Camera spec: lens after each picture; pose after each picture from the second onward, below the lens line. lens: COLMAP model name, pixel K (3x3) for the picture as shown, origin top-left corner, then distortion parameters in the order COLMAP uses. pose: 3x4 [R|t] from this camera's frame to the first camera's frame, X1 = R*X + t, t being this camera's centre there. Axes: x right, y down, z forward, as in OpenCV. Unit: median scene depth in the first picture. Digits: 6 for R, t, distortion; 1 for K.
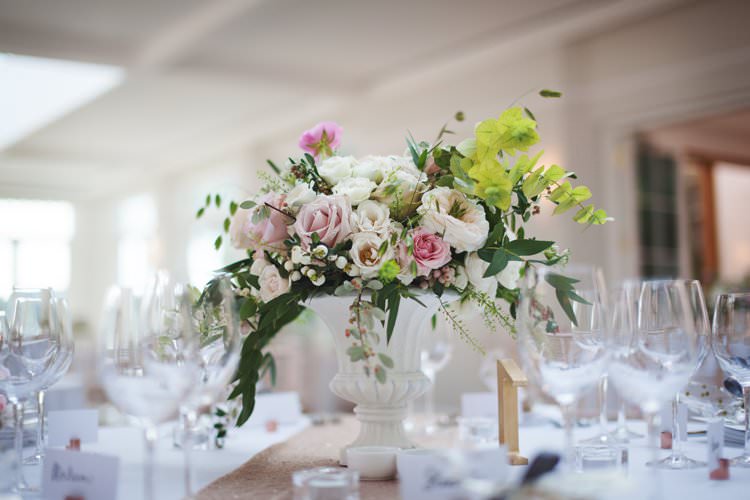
lens RADIAL K [[1076.8, 0, 374.9], [0, 1076.8, 249.6], [0, 0, 1]] dist [-0.128980, 0.000000]
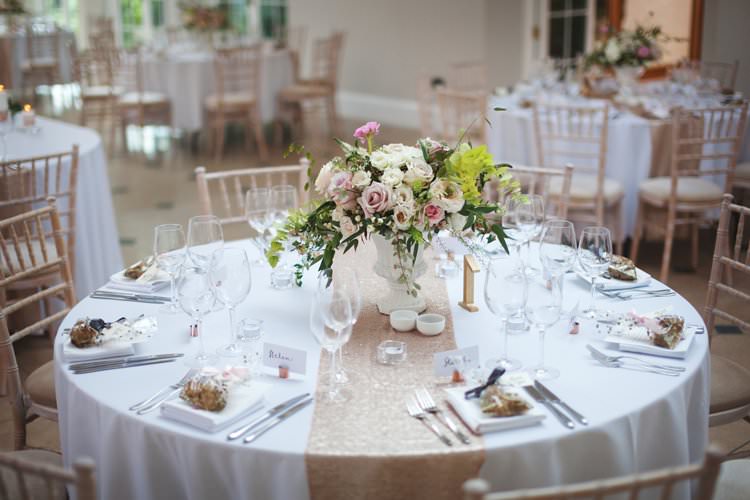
lens RADIAL K [[1076.8, 0, 374.8], [0, 1076.8, 250.3], [0, 0, 1]] dist [-0.128980, 0.000000]
pose [[0.996677, -0.011876, 0.080584, -0.204669], [-0.015058, 0.945401, 0.325562, -0.549859], [-0.080051, -0.325693, 0.942081, -0.791942]]
